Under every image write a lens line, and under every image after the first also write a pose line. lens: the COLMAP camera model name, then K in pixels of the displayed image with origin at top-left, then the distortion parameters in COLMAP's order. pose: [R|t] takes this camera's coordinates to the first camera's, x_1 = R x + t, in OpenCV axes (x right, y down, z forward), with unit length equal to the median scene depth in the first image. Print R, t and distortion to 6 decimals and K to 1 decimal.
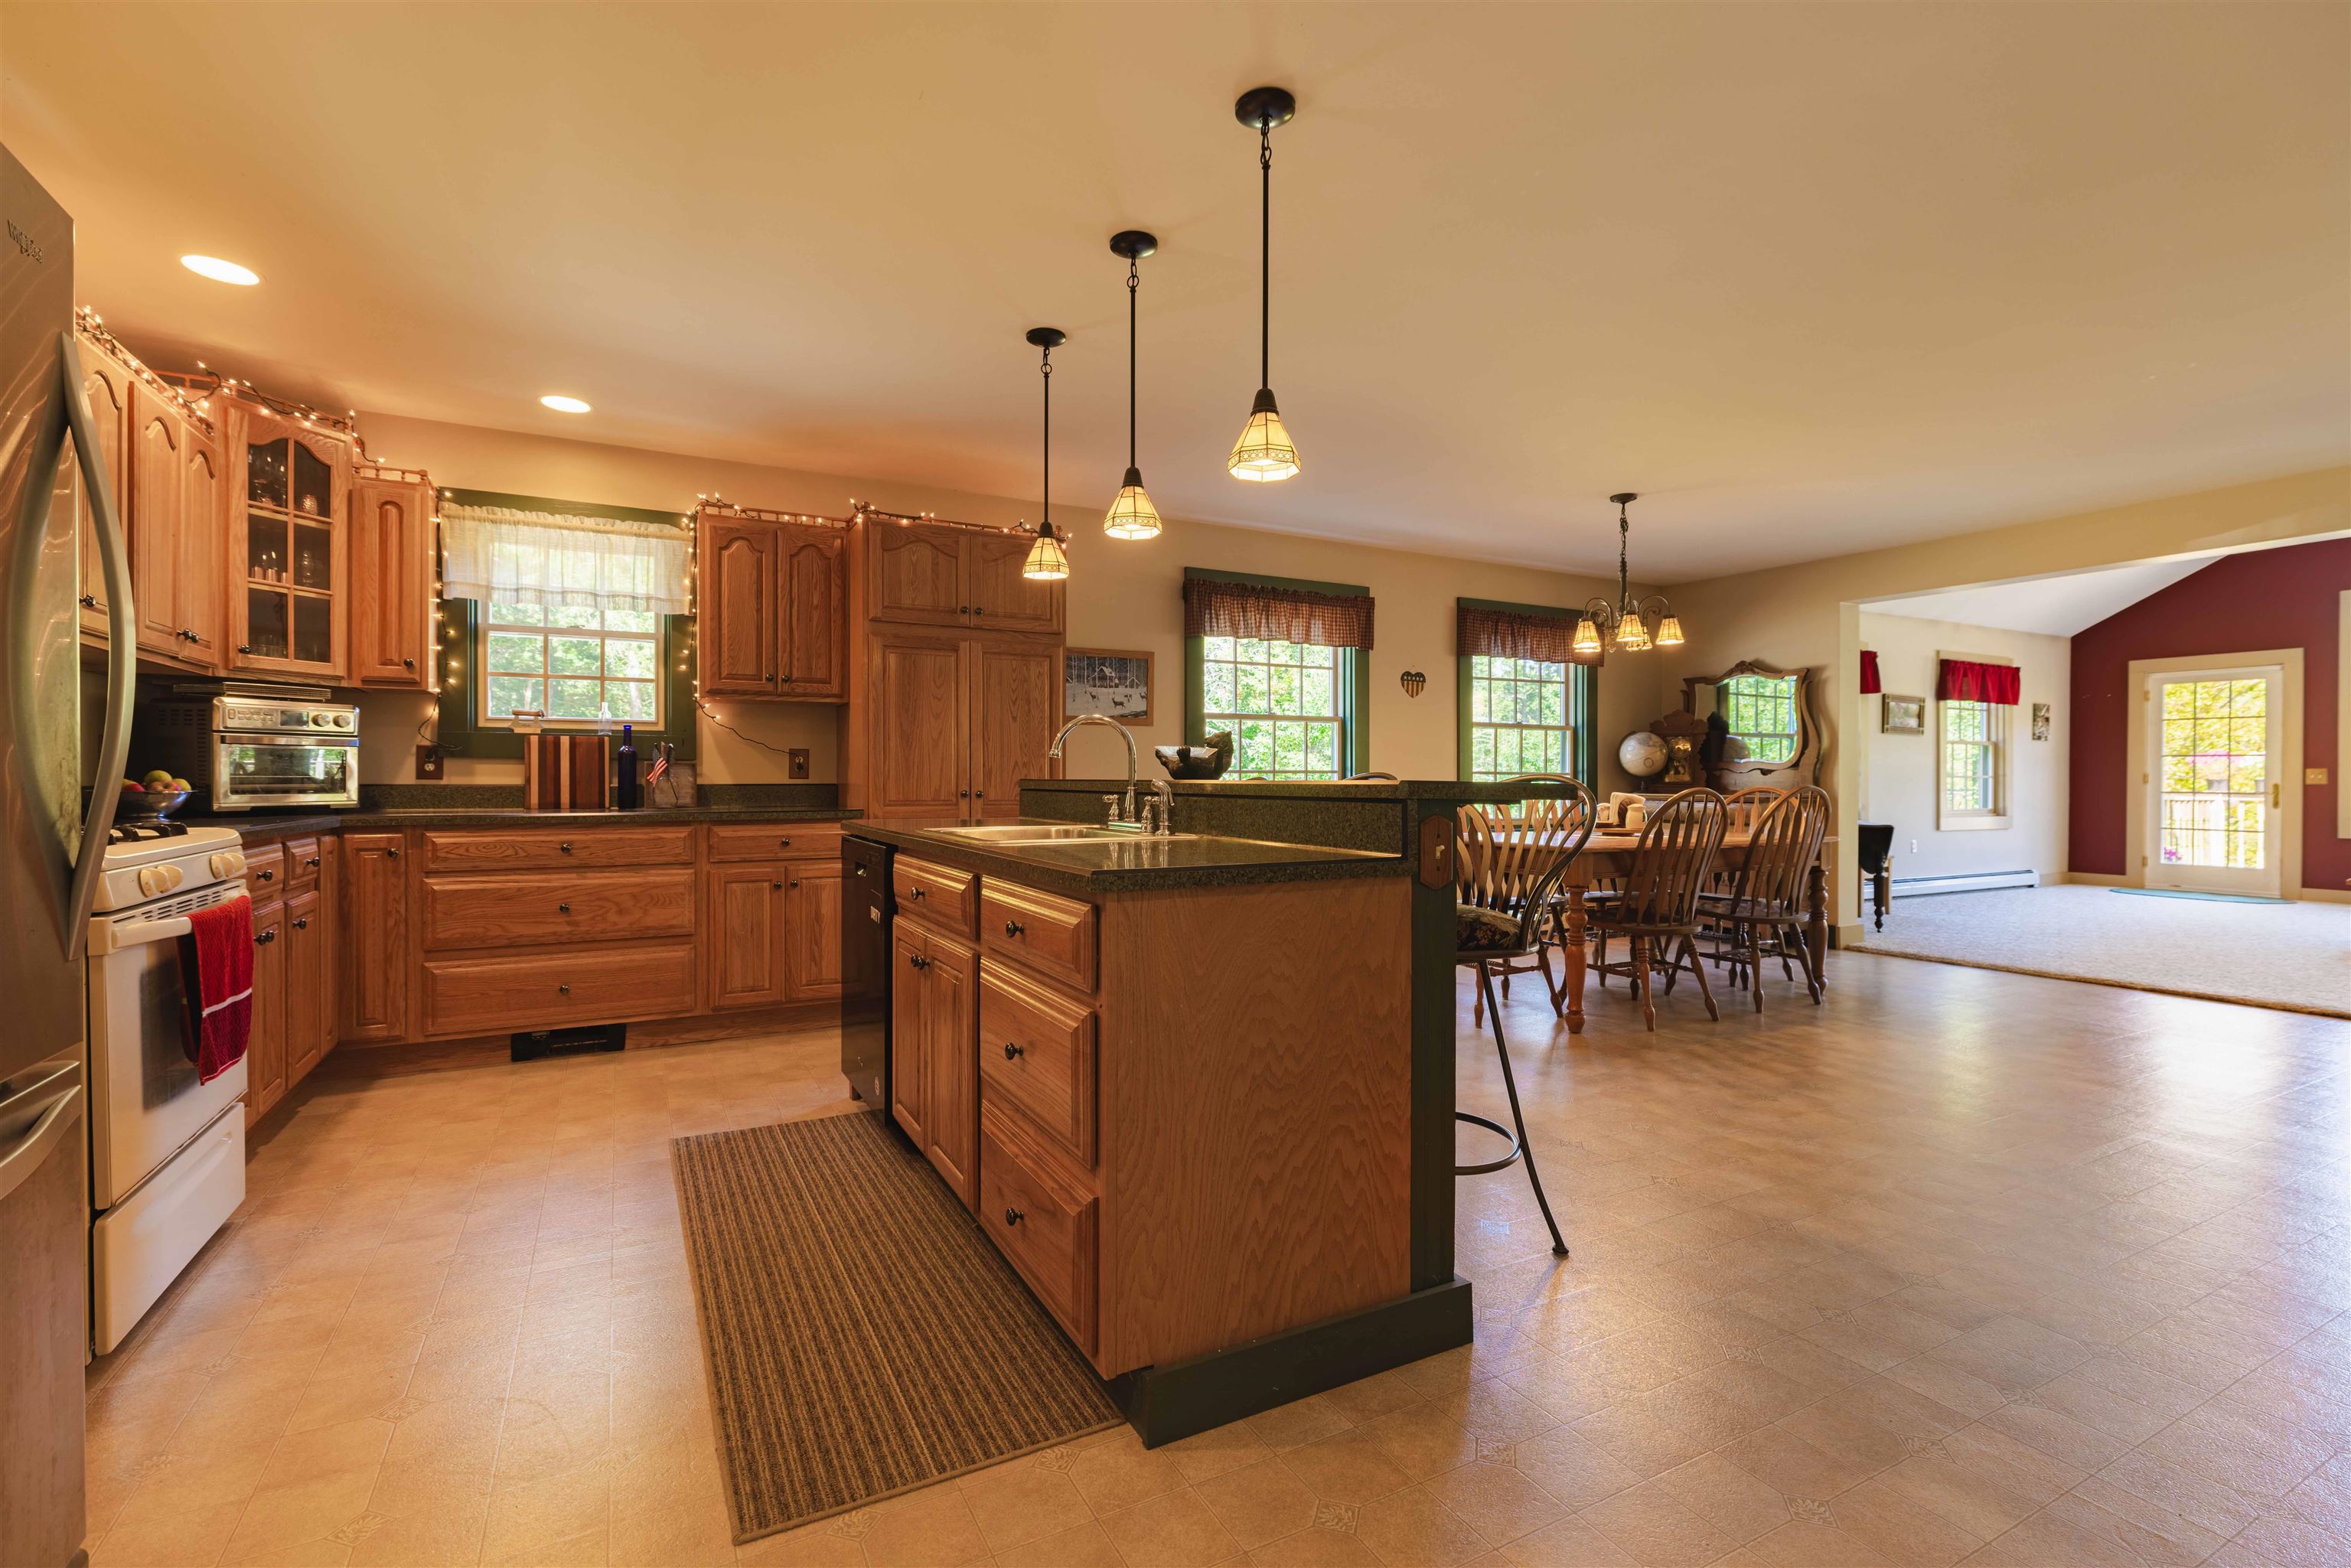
lens RADIAL K [[1046.2, 0, 1164.6], [0, 1046.2, 783.8], [0, 0, 1]] dist [0.001589, 0.001448]
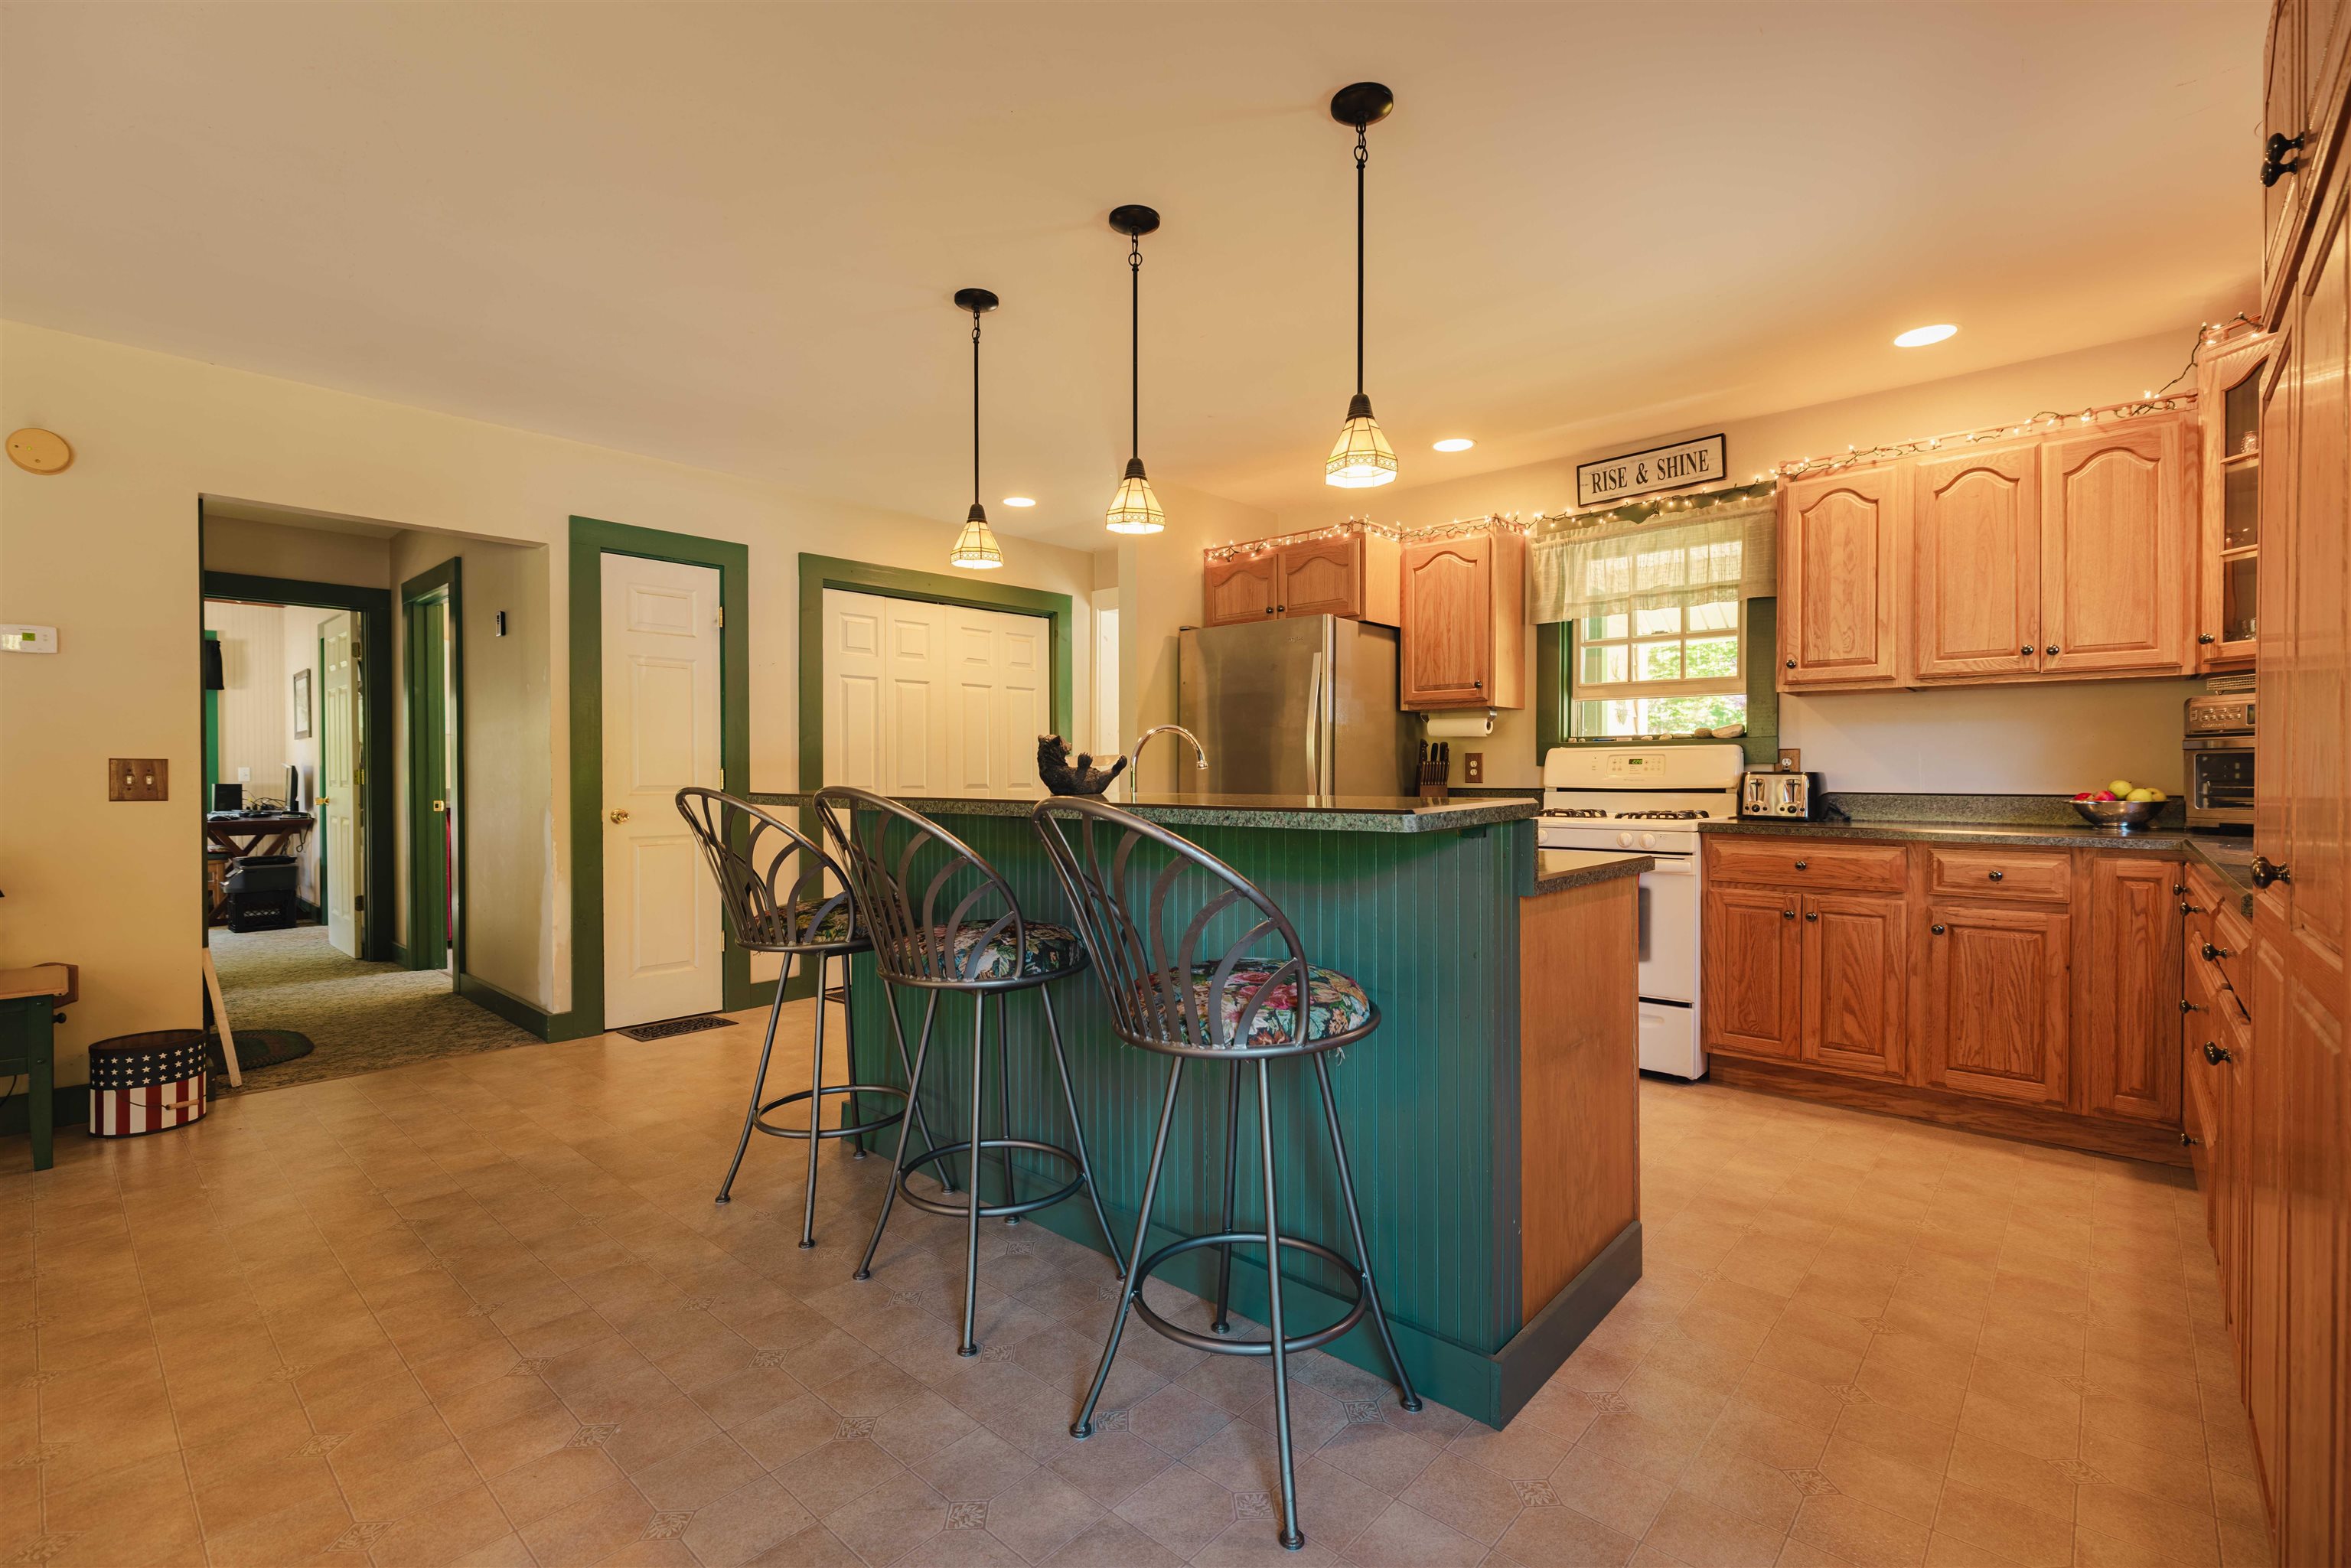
lens RADIAL K [[1046.2, 0, 1164.6], [0, 1046.2, 783.8], [0, 0, 1]] dist [0.001589, 0.001448]
pose [[-0.941432, 0.000673, -0.337203, 0.161645], [-0.002854, 0.999946, 0.009964, -0.011823], [0.337192, 0.010343, -0.941379, 1.173036]]
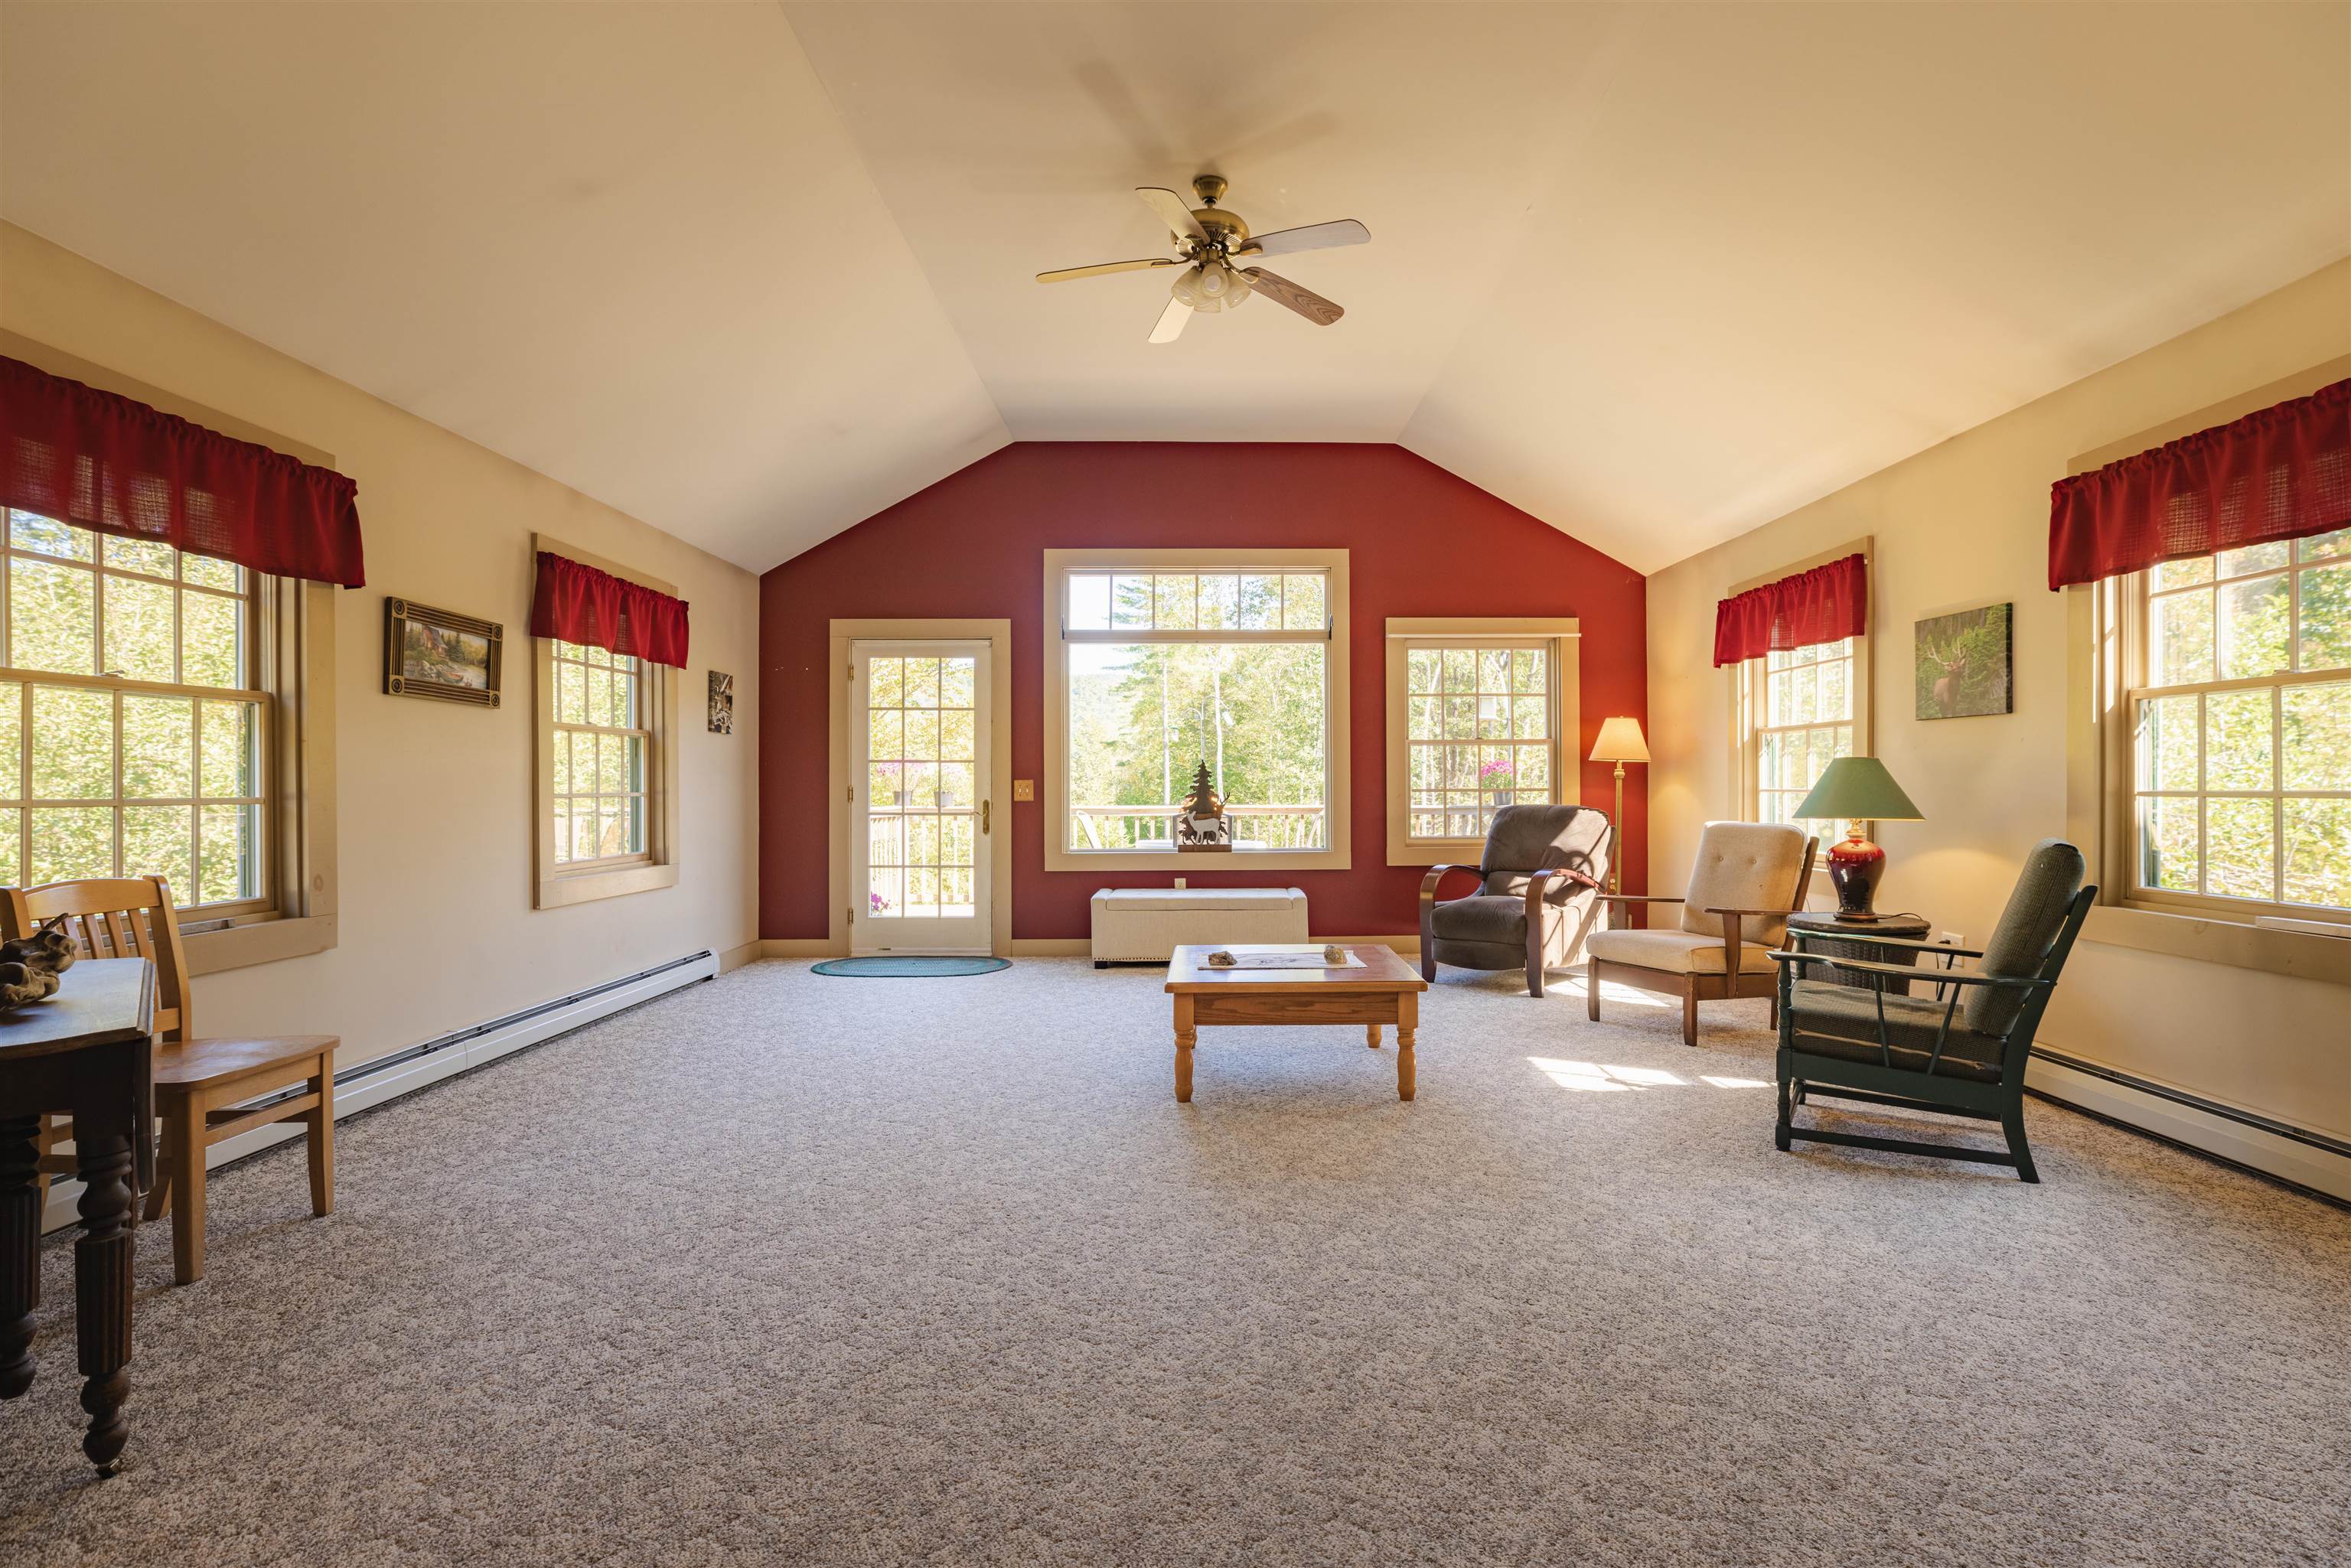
lens RADIAL K [[1091.0, 0, 1214.1], [0, 1091.0, 778.7], [0, 0, 1]] dist [-0.029603, 0.005441]
pose [[0.449402, 0.000452, 0.893329, 0.913382], [0.009727, 0.999938, -0.005399, -0.019676], [-0.893277, 0.011116, 0.449370, 1.047692]]
